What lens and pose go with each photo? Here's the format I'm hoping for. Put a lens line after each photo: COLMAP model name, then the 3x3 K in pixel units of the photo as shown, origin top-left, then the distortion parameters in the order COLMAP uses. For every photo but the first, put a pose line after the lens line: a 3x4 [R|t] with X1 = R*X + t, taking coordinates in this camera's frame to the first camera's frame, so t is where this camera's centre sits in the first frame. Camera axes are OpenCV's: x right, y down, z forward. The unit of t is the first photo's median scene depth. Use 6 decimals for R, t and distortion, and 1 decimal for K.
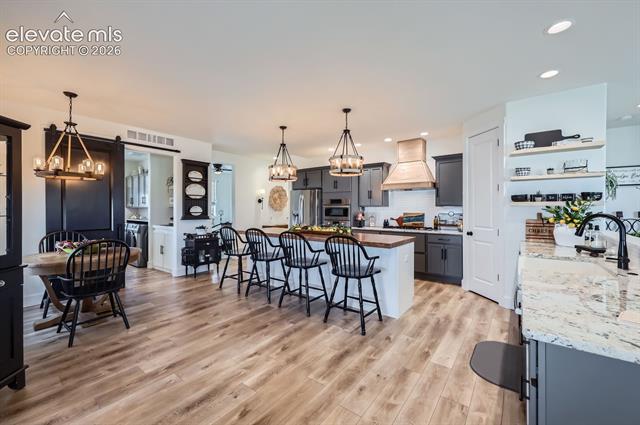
lens RADIAL K [[263.1, 0, 331.2], [0, 263.1, 208.6], [0, 0, 1]] dist [0.002189, -0.000704]
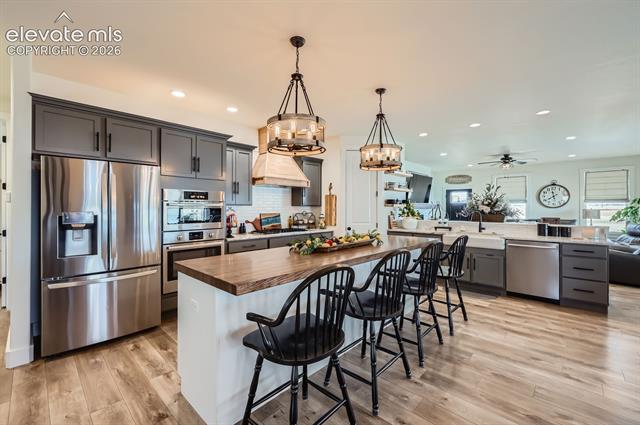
lens RADIAL K [[263.1, 0, 321.0], [0, 263.1, 210.8], [0, 0, 1]] dist [0.002189, -0.000704]
pose [[0.131230, -0.009480, 0.991307, -0.598575], [-0.002037, 0.999950, 0.009832, -0.001586], [-0.991350, -0.003309, 0.131205, 0.814297]]
